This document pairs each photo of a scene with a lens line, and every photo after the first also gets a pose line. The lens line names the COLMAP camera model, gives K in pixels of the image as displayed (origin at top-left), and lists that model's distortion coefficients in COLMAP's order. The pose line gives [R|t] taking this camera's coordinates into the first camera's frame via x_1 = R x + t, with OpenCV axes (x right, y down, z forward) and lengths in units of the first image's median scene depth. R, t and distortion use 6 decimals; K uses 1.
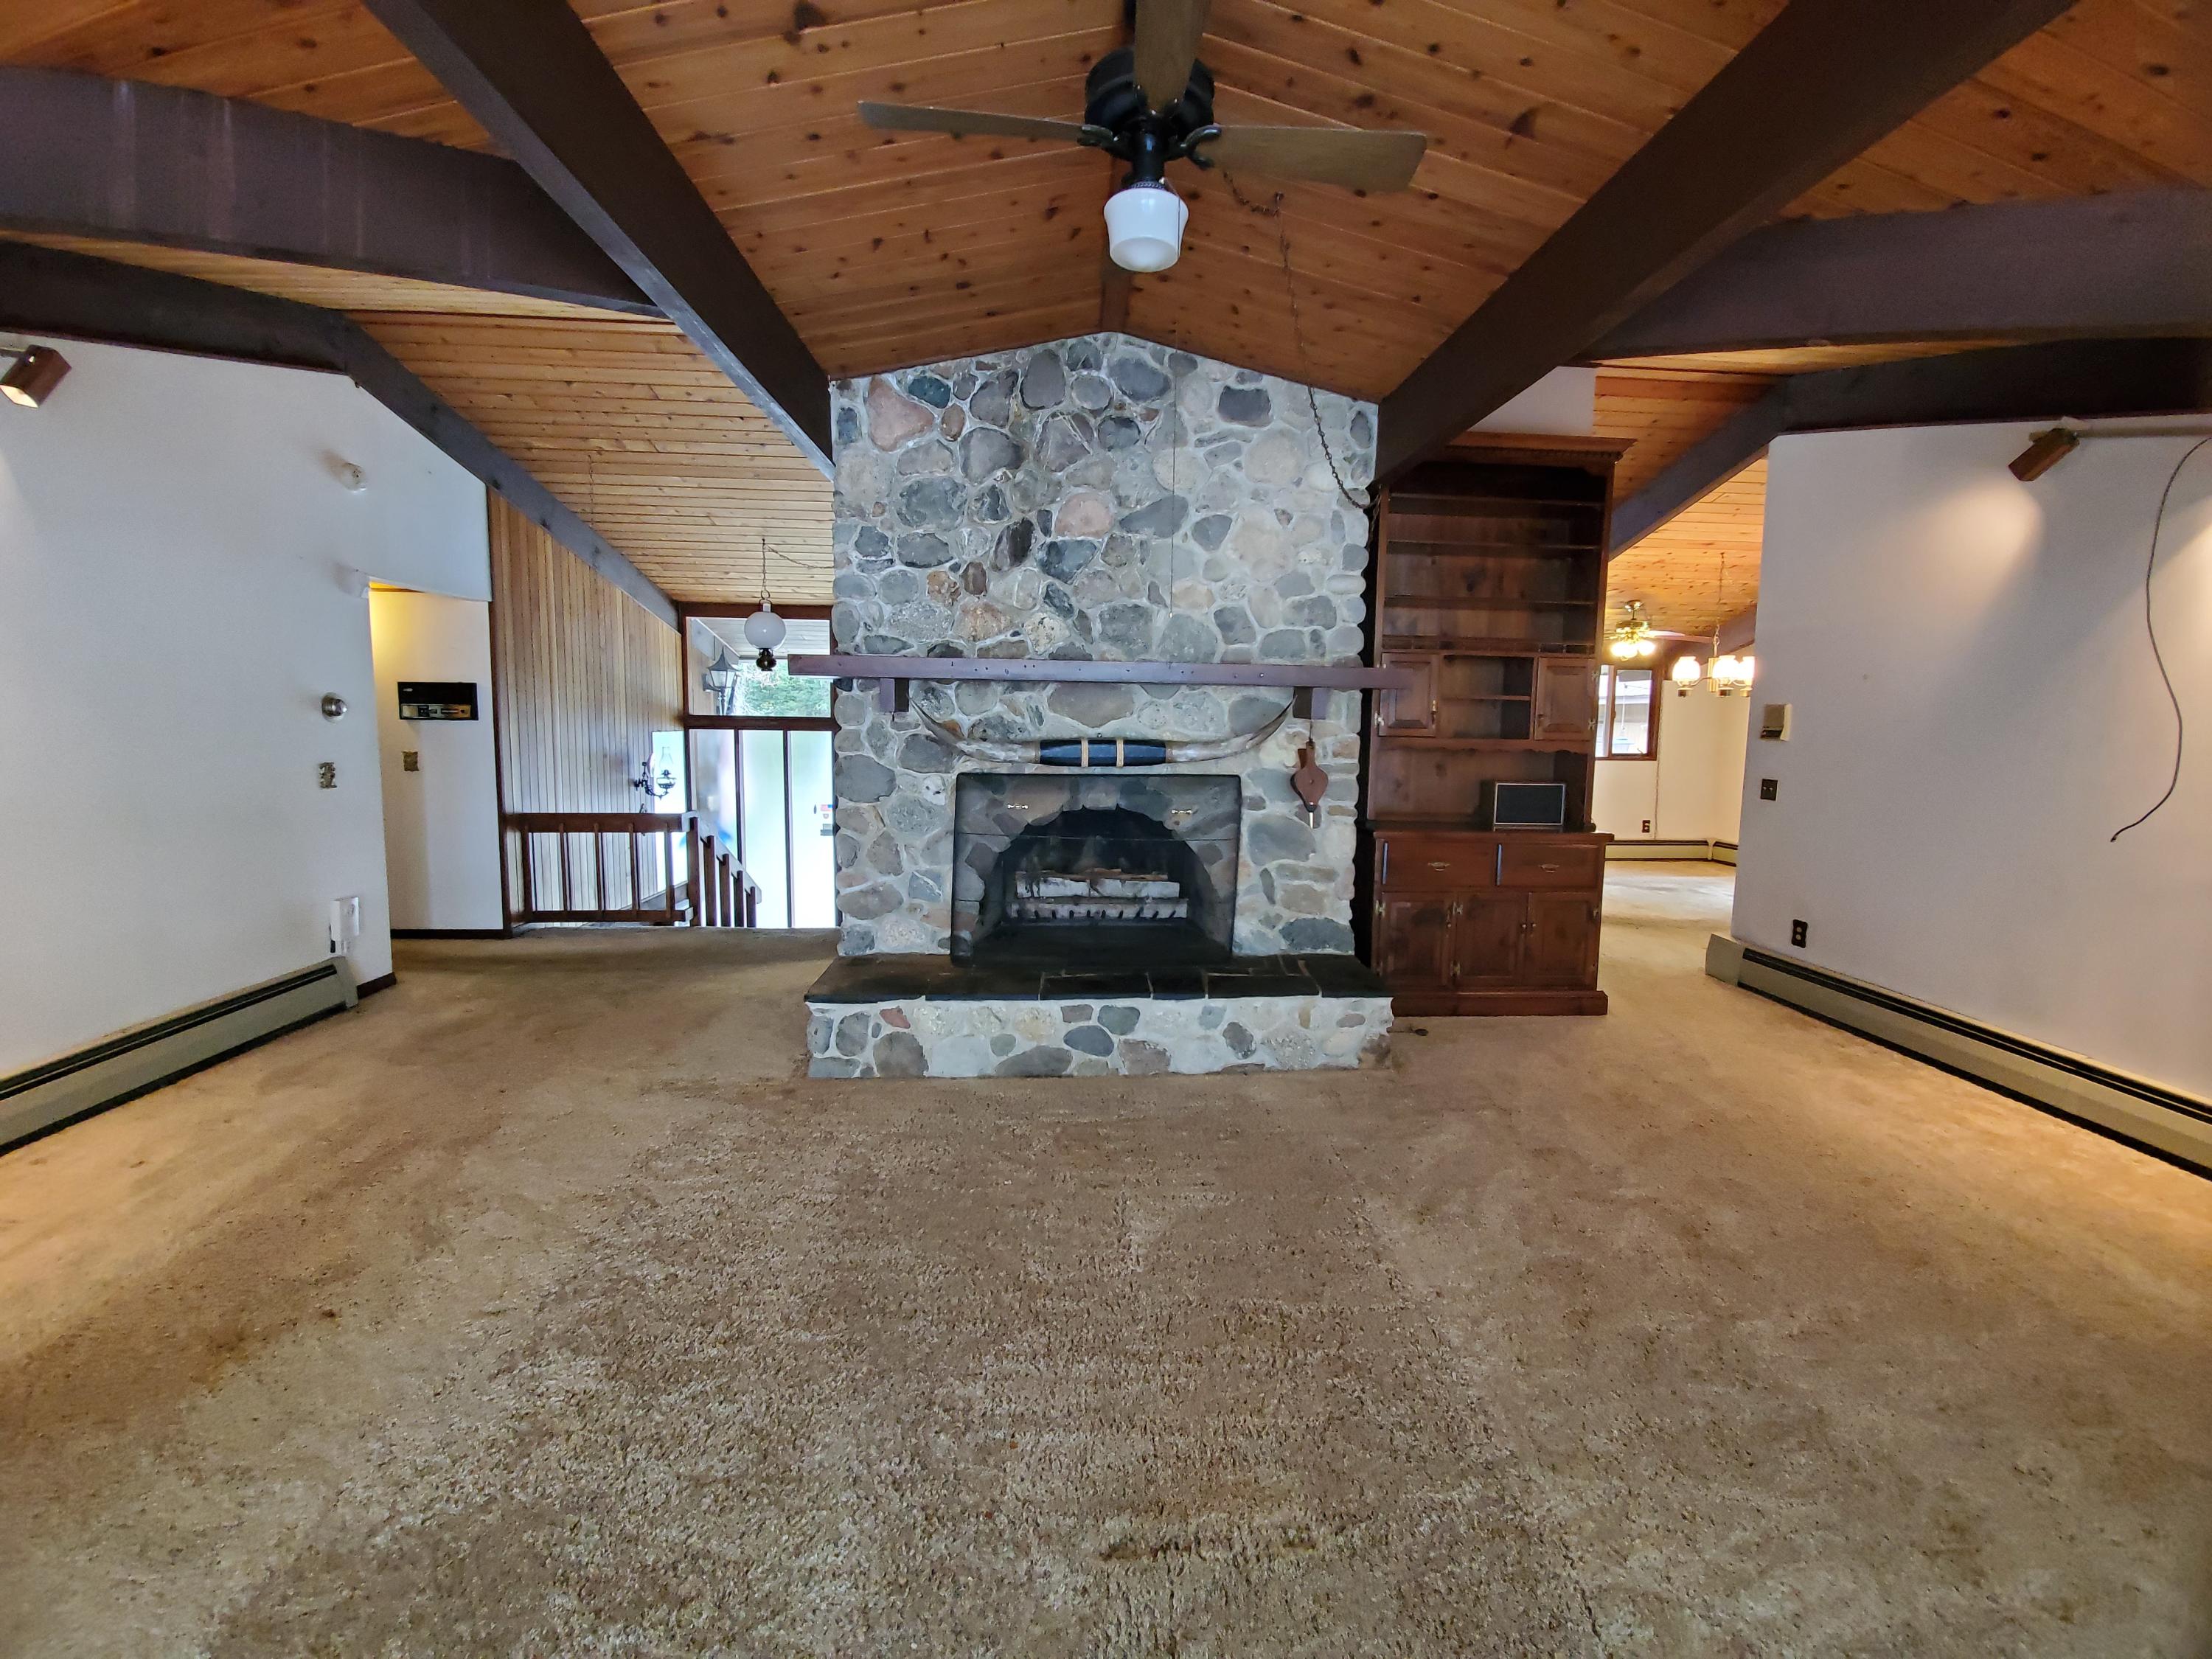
lens RADIAL K [[892.8, 0, 1121.3], [0, 892.8, 804.5], [0, 0, 1]] dist [0.010442, -0.016019]
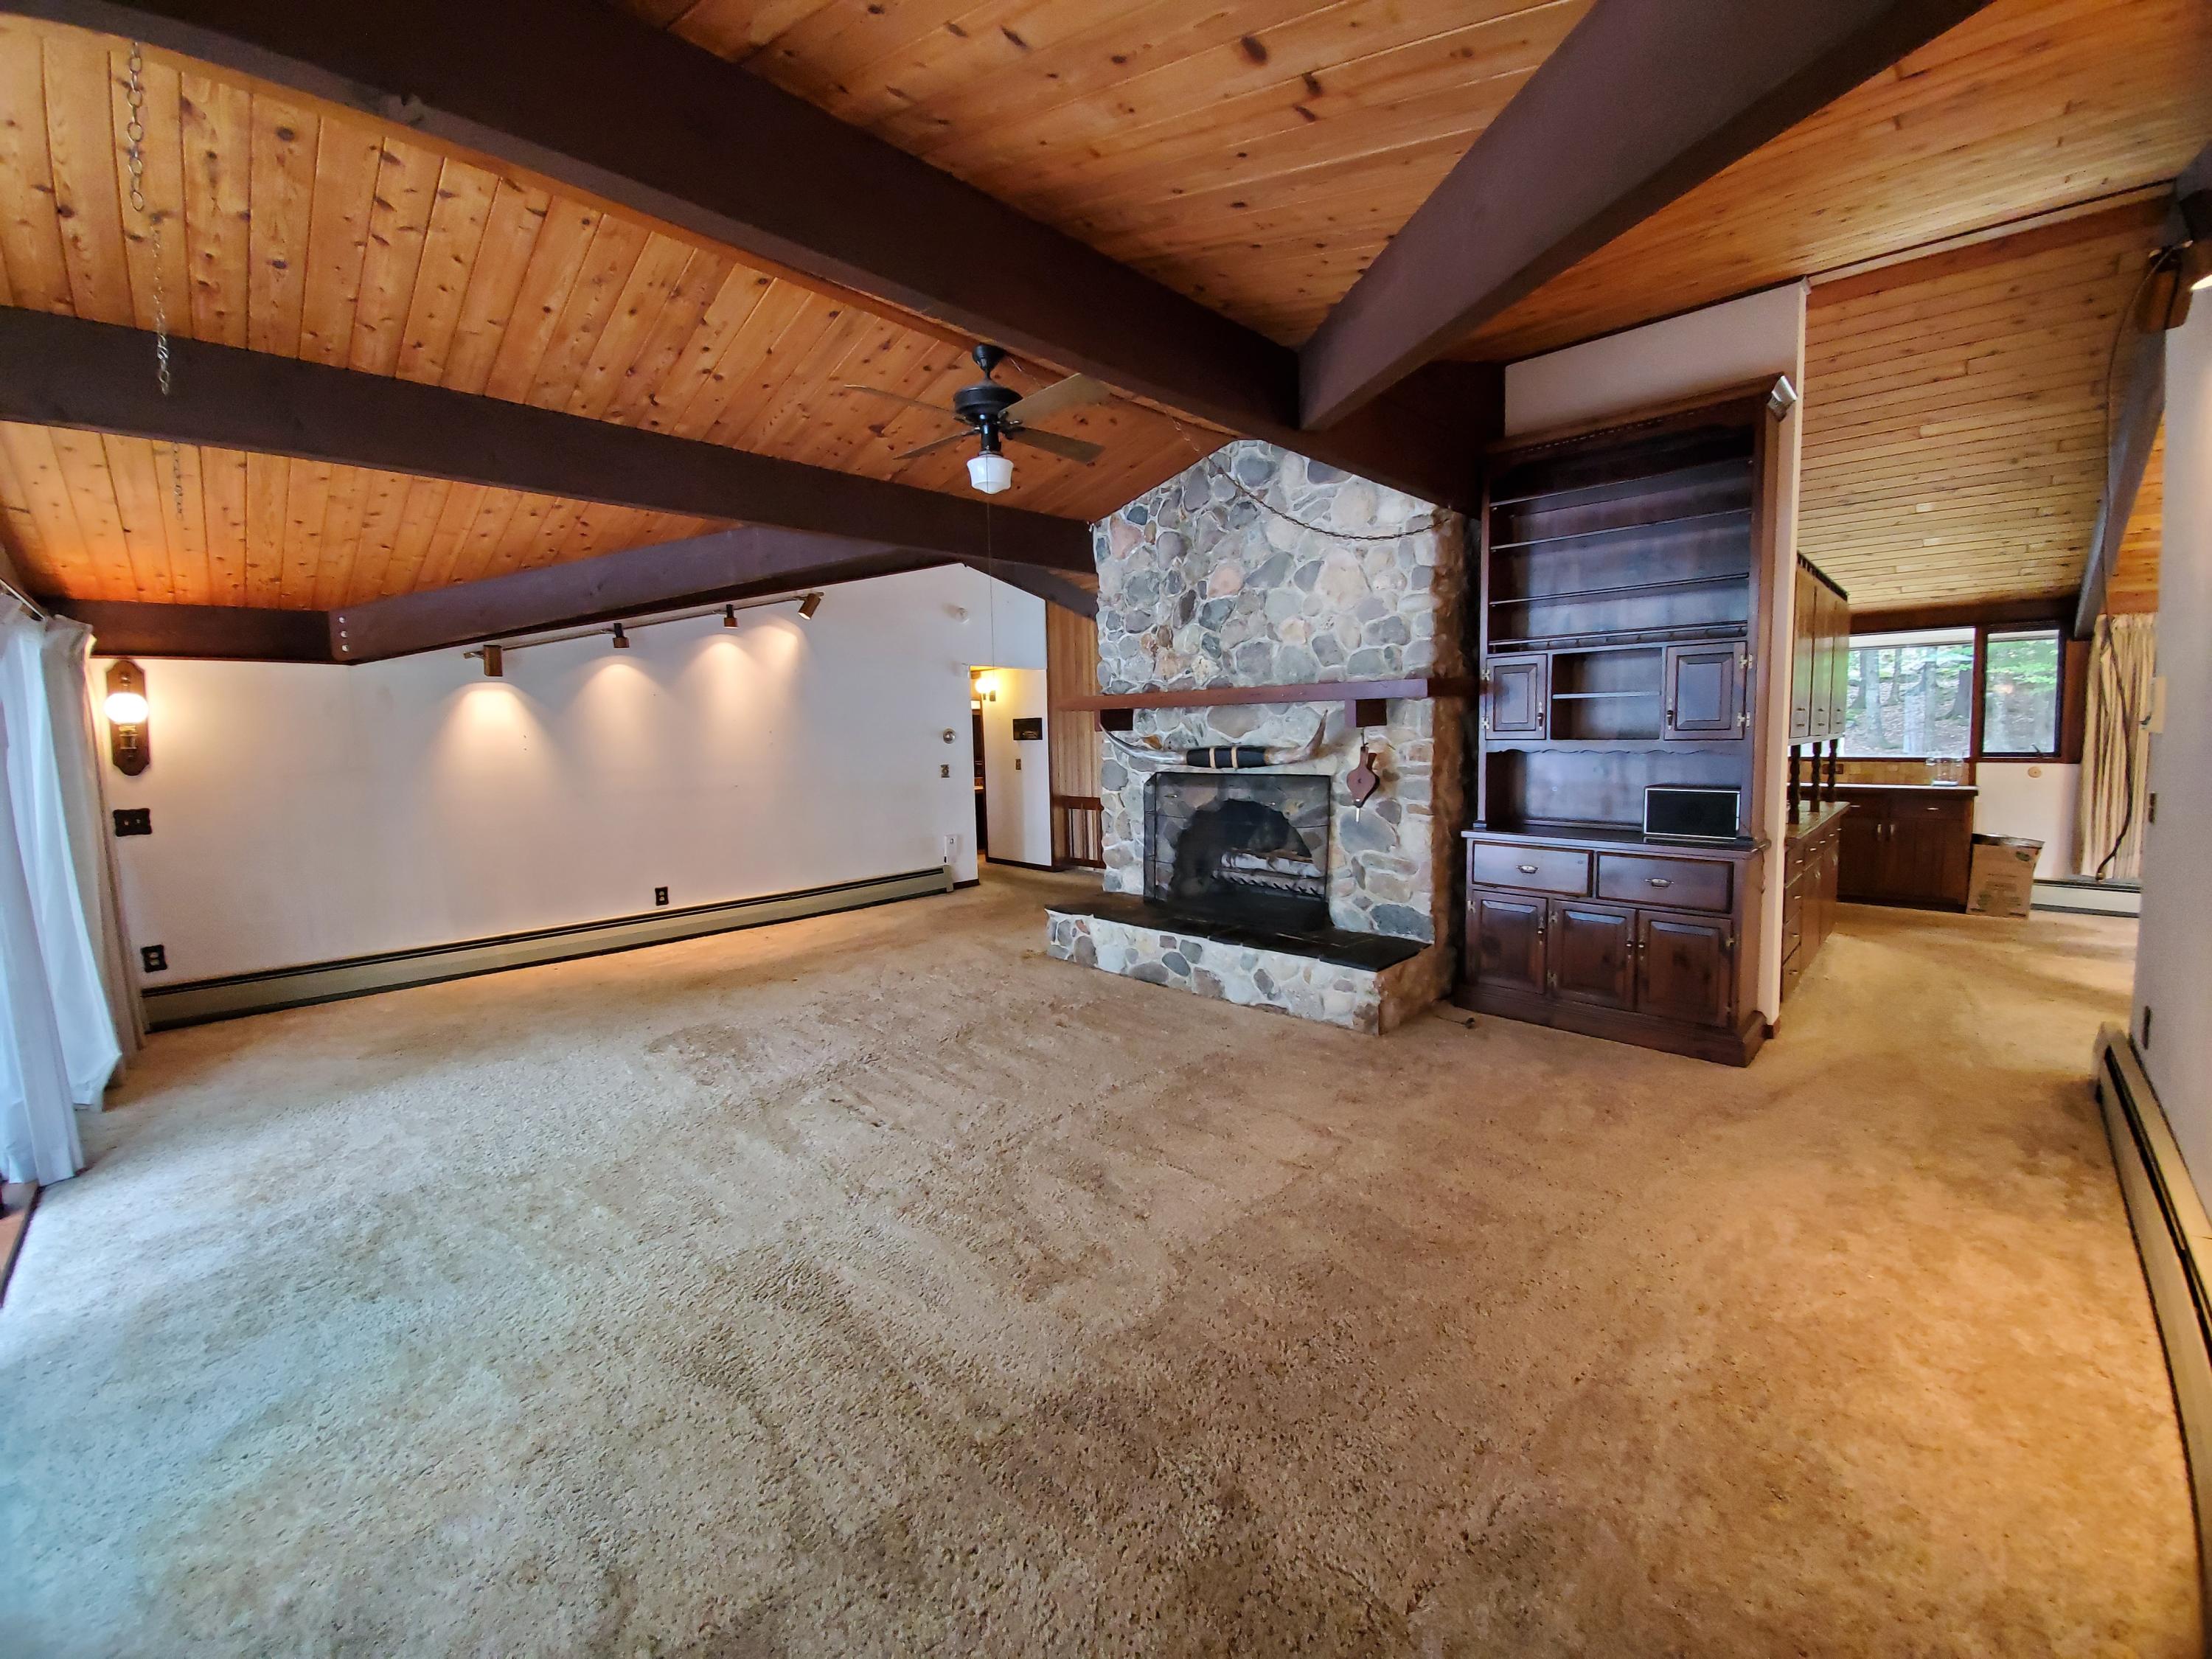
lens RADIAL K [[892.8, 0, 1121.3], [0, 892.8, 804.5], [0, 0, 1]] dist [0.010442, -0.016019]
pose [[0.658077, 0.034383, -0.752165, 0.864604], [-0.038214, 0.999195, 0.012242, 0.001852], [0.751980, 0.020687, 0.658861, 0.007711]]
